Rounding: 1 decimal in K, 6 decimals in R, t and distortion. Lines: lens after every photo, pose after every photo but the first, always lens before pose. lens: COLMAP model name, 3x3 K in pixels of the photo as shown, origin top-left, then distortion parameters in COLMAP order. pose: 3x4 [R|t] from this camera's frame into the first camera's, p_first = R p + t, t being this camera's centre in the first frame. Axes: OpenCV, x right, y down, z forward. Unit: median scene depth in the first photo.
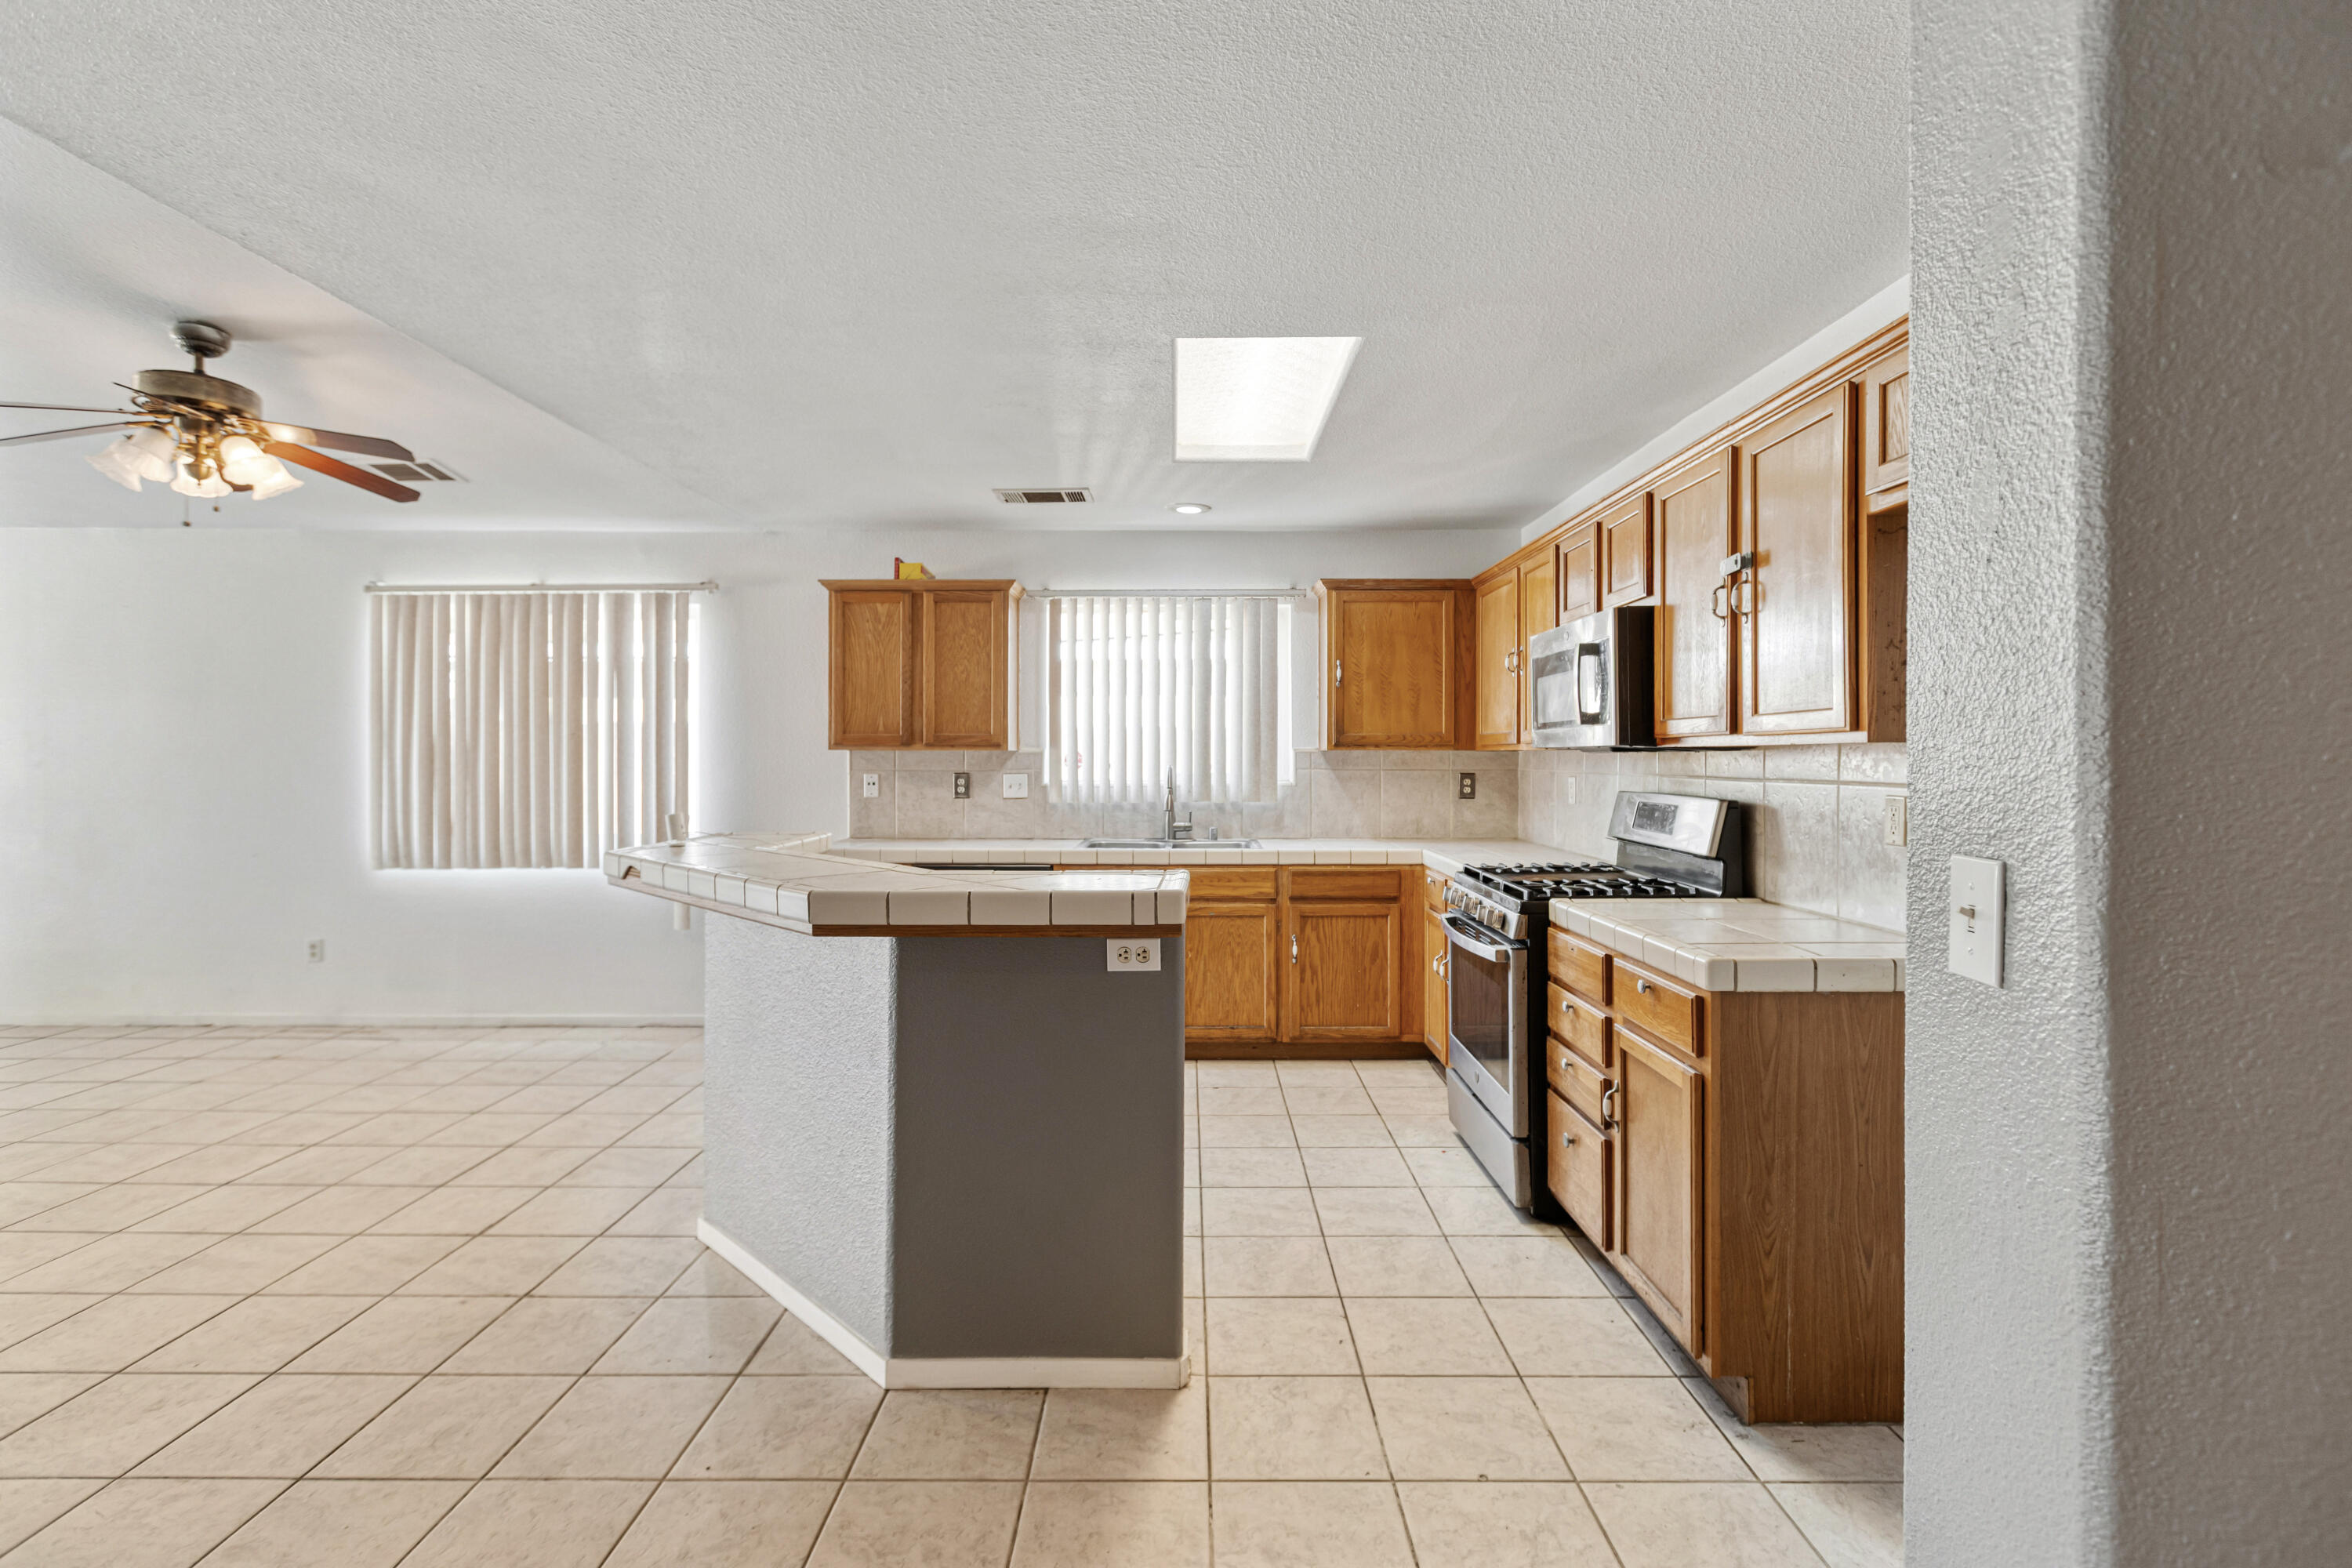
lens RADIAL K [[1075.8, 0, 1173.2], [0, 1075.8, 761.5], [0, 0, 1]] dist [0.008519, -0.001797]
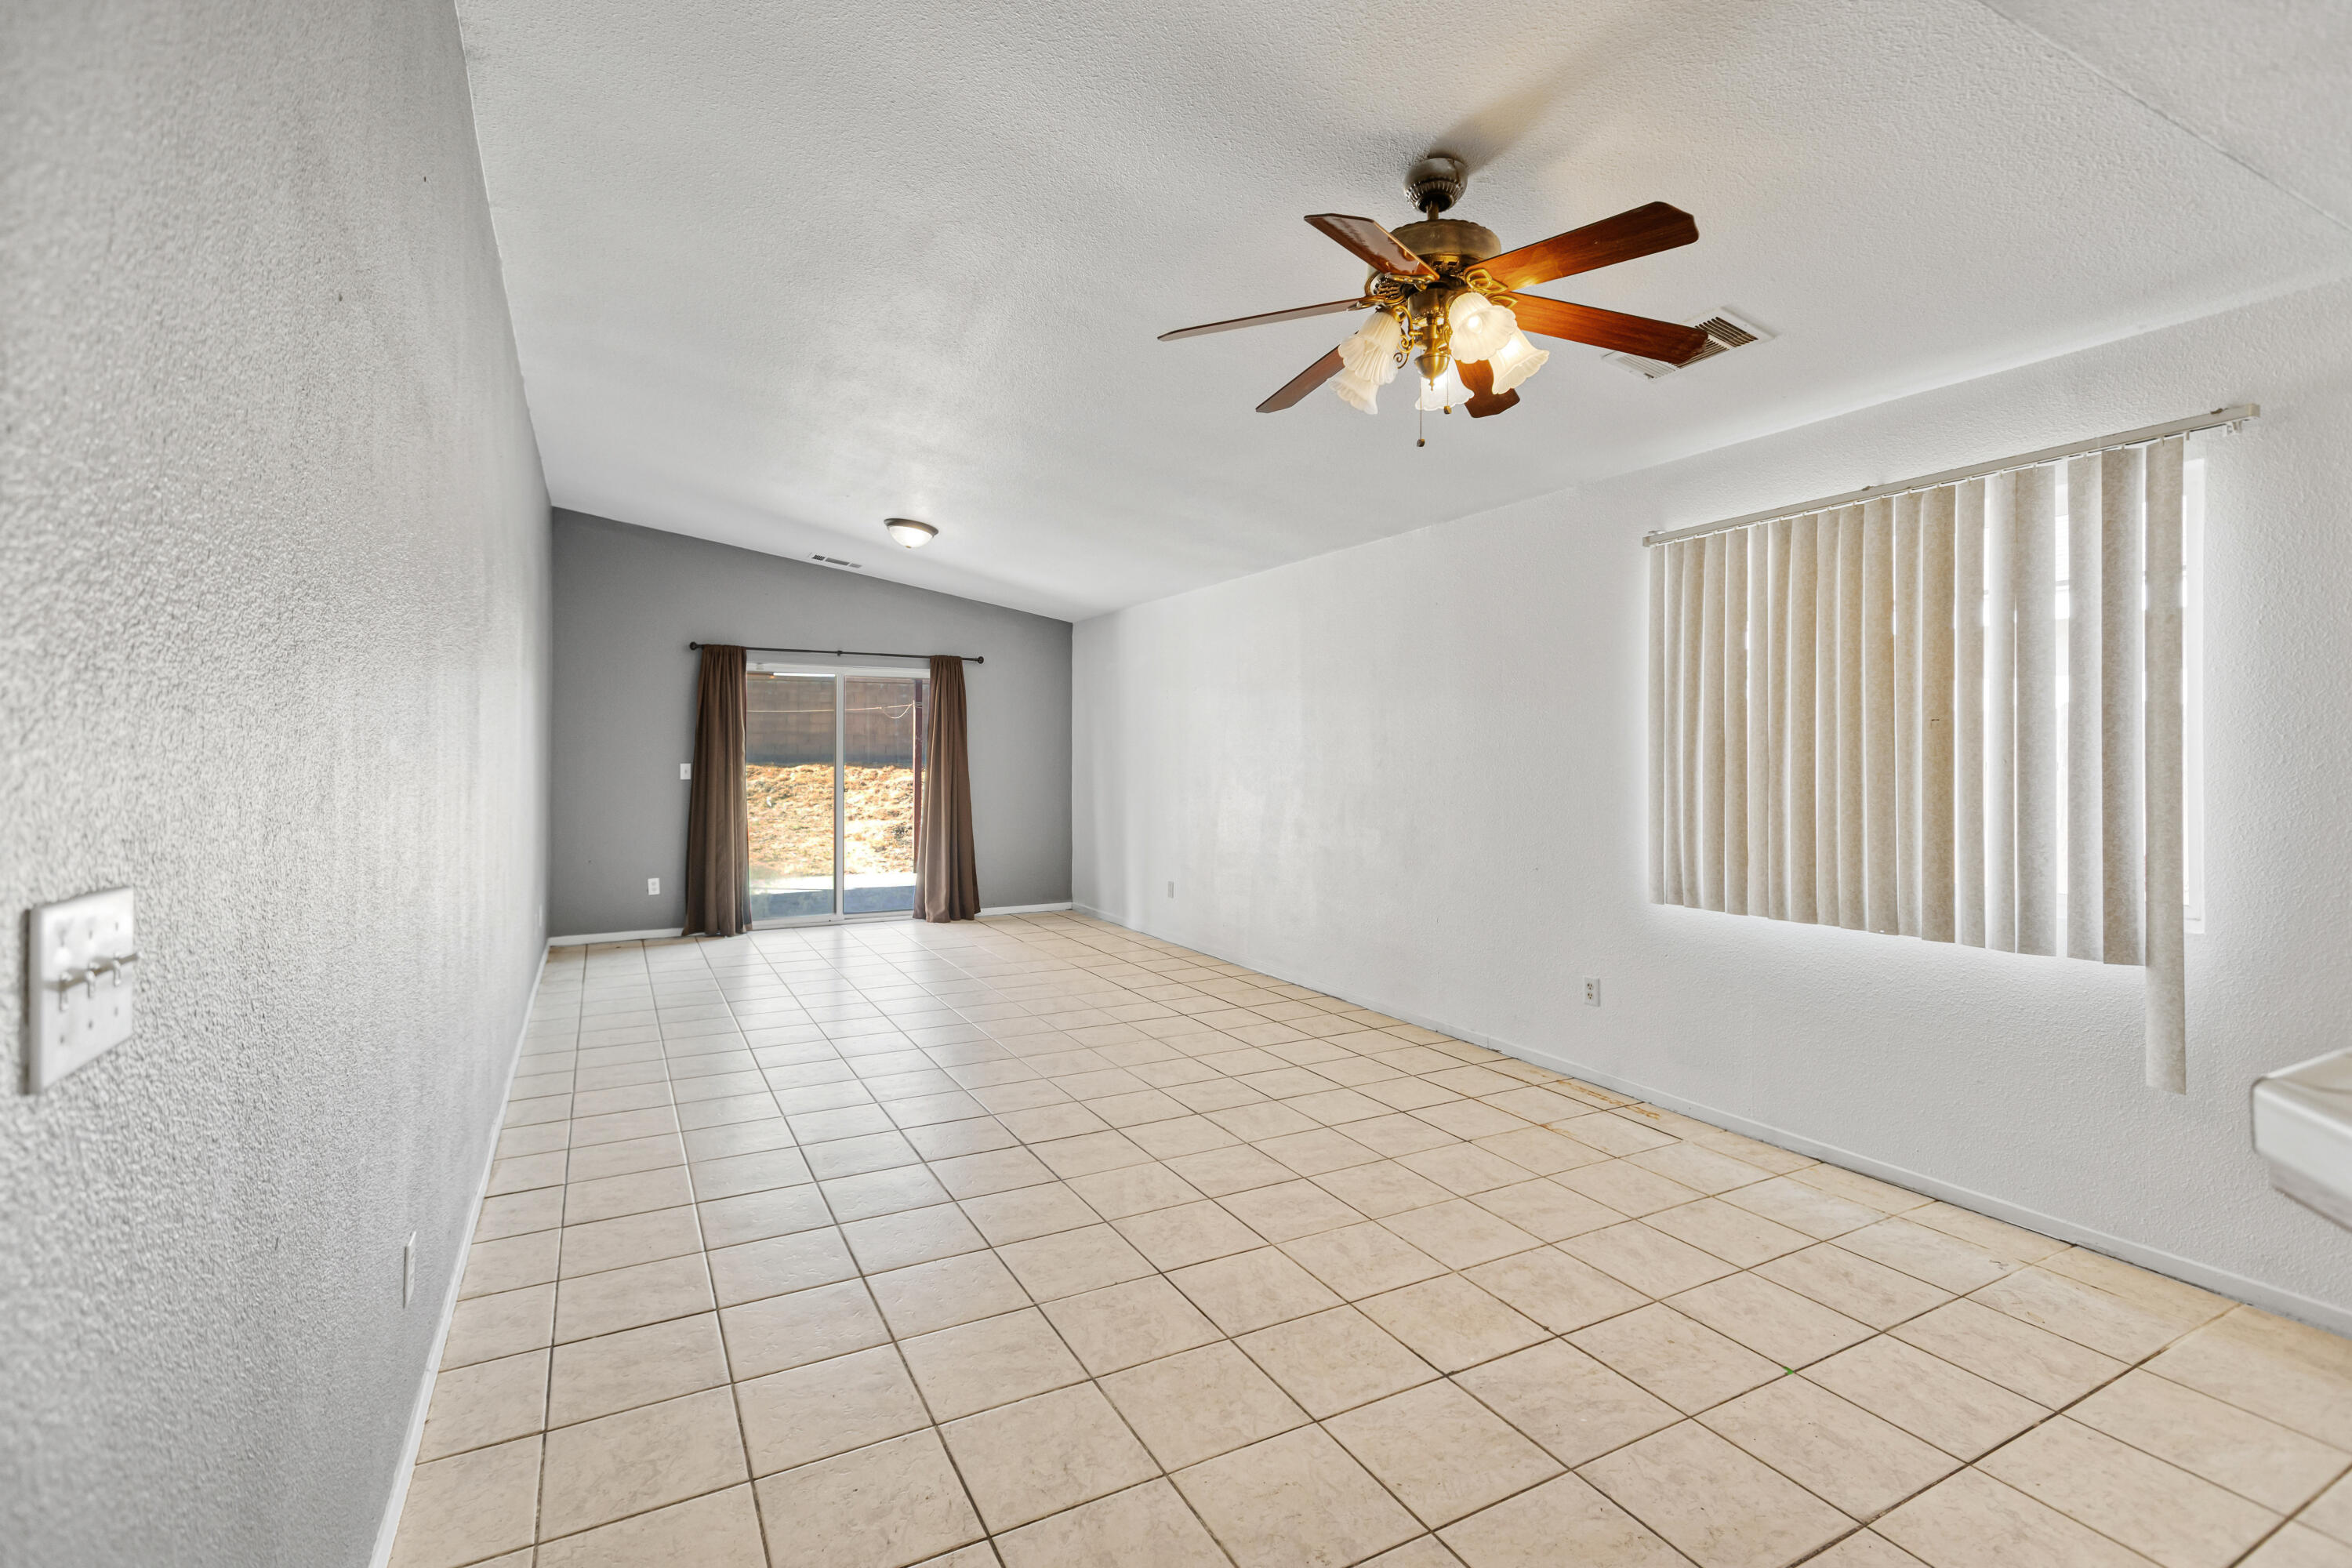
lens RADIAL K [[1075.8, 0, 1185.3], [0, 1075.8, 754.9], [0, 0, 1]] dist [0.008519, -0.001797]
pose [[0.485408, -0.001418, -0.874286, -0.239455], [-0.005653, 0.999973, -0.004760, -0.000382], [0.874269, 0.007252, 0.485387, 0.349340]]
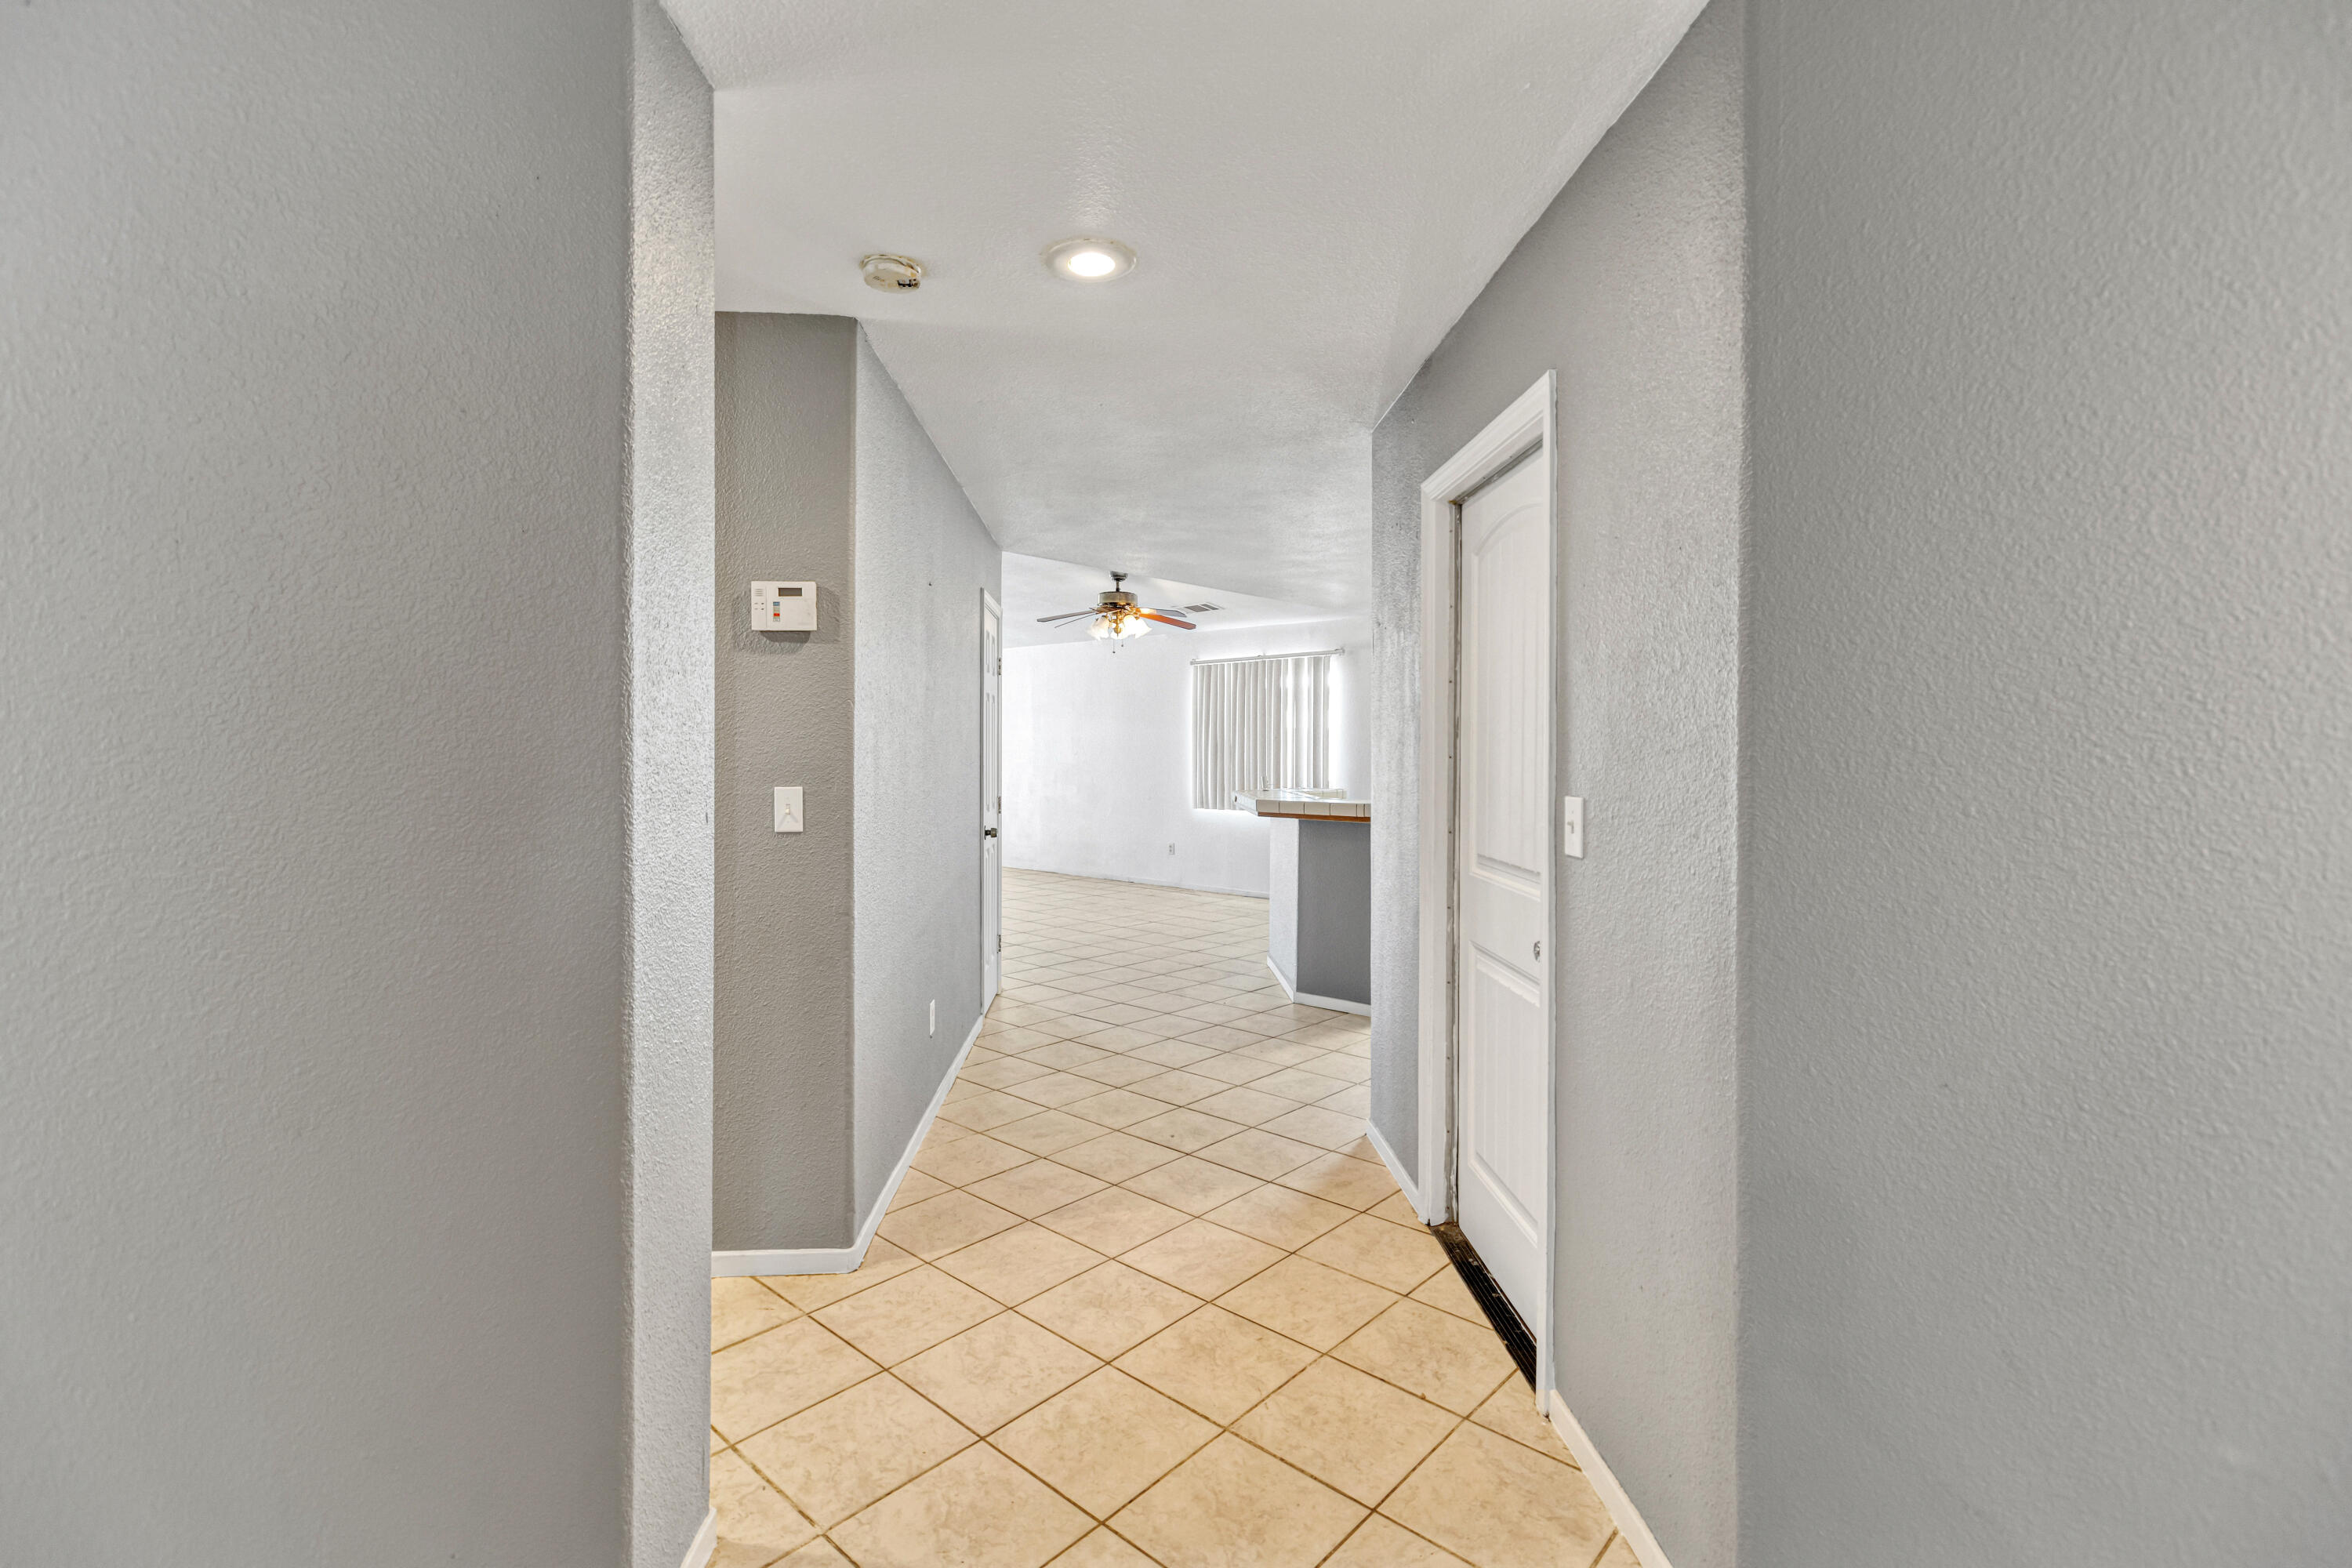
lens RADIAL K [[1075.8, 0, 1180.3], [0, 1075.8, 769.8], [0, 0, 1]] dist [0.008519, -0.001797]
pose [[0.747480, 0.014873, -0.664118, 0.544137], [-0.007577, 0.999875, 0.013864, 0.004634], [0.664241, -0.005331, 0.747499, -0.475120]]
